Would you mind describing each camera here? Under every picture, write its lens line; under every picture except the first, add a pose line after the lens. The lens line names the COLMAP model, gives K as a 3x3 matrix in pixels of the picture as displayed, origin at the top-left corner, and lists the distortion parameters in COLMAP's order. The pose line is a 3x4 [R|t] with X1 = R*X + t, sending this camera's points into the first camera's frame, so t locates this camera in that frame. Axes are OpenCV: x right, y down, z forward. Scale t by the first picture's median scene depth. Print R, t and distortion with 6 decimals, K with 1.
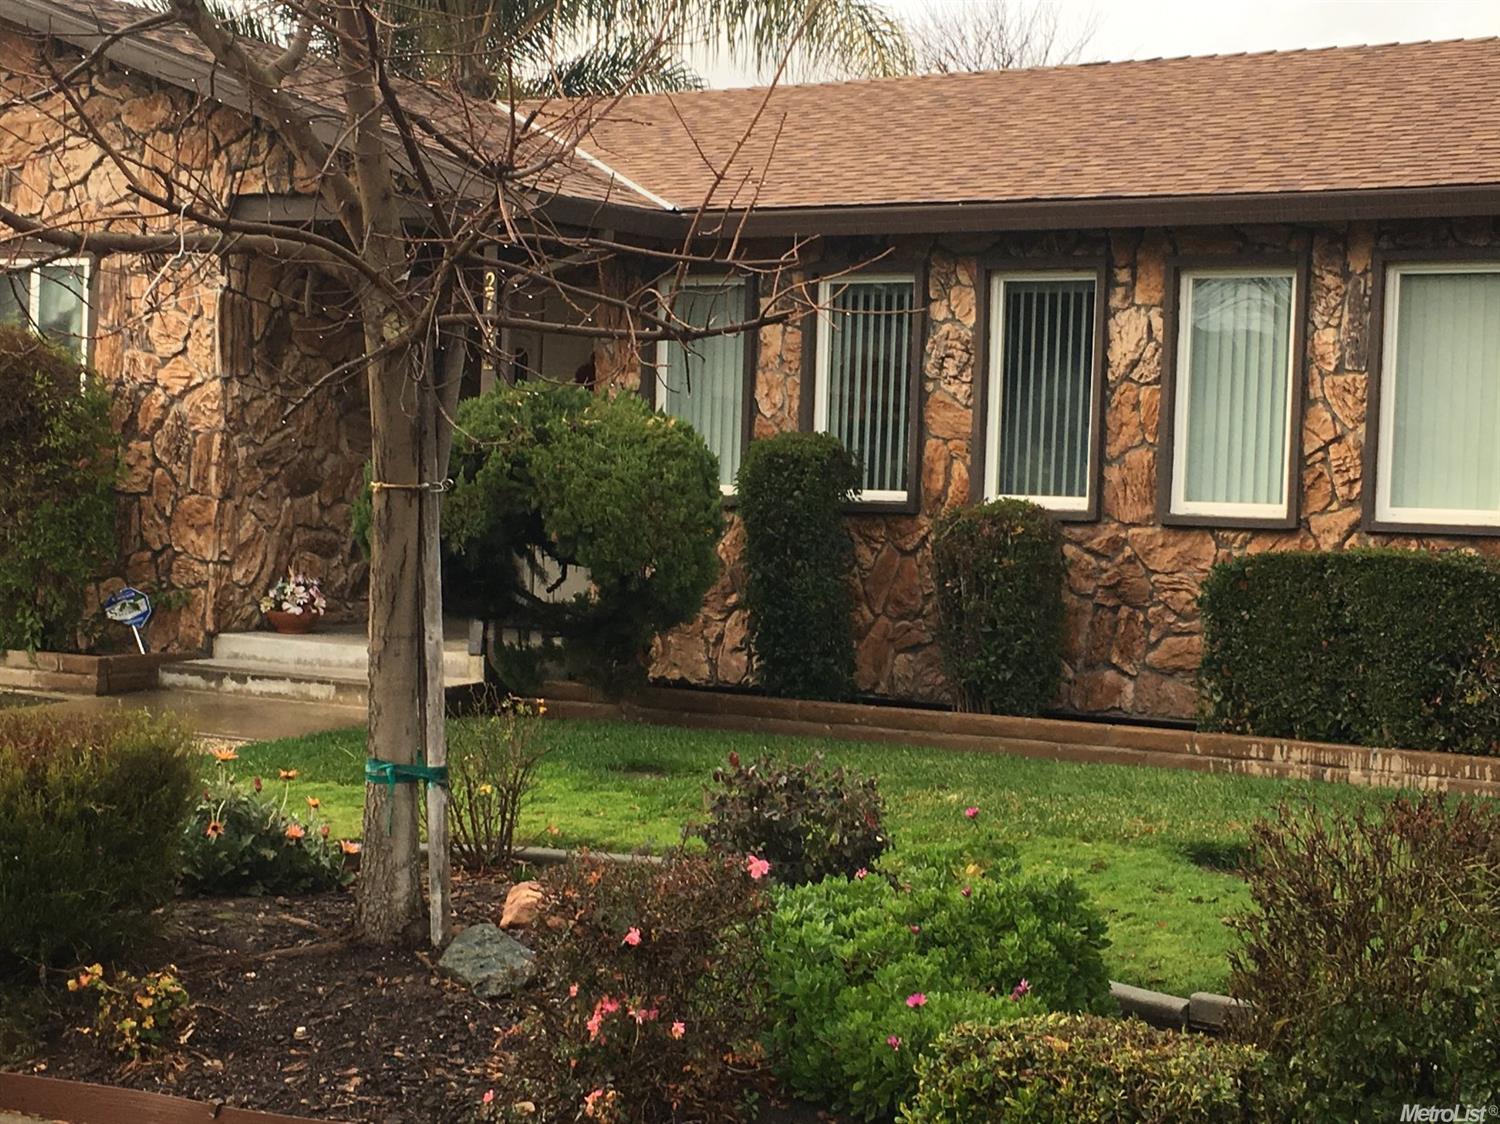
lens RADIAL K [[2393.4, 0, 750.0], [0, 2393.4, 562.0], [0, 0, 1]] dist [0.017962, -0.019152]
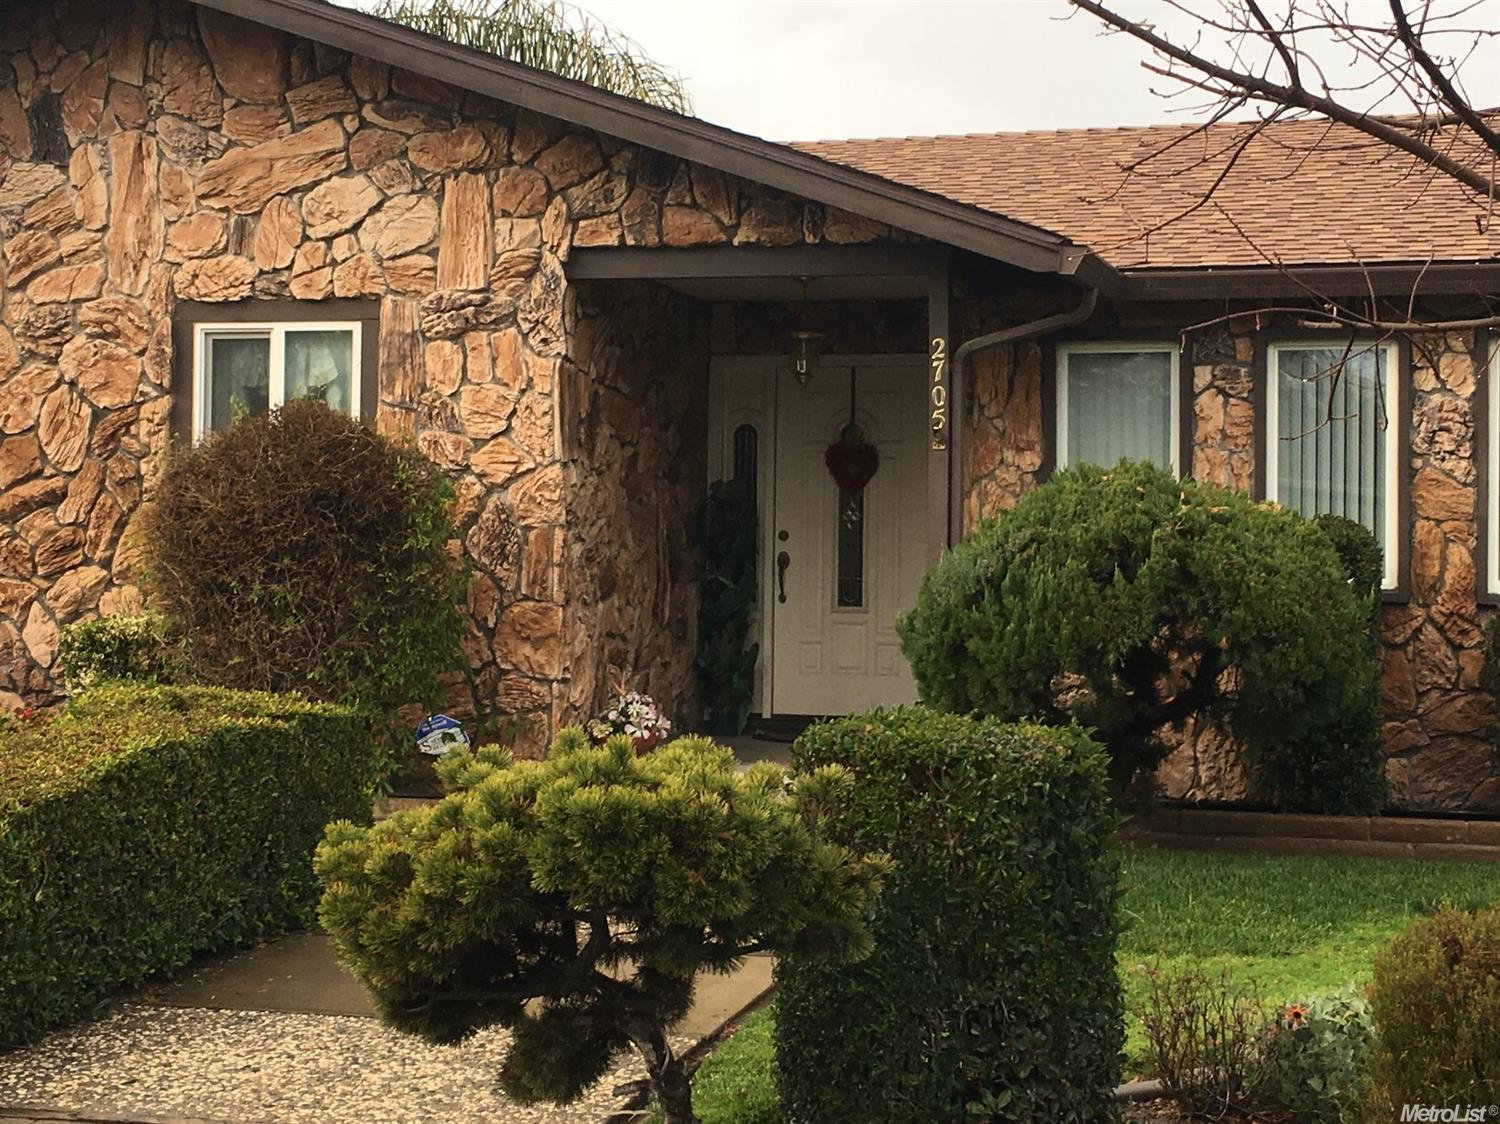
lens RADIAL K [[2393.4, 0, 750.0], [0, 2393.4, 562.0], [0, 0, 1]] dist [0.017962, -0.019152]
pose [[0.969940, -0.022005, 0.242348, -0.360369], [0.029109, 0.999244, -0.025768, -0.018029], [-0.241598, 0.032048, 0.969847, 0.164794]]
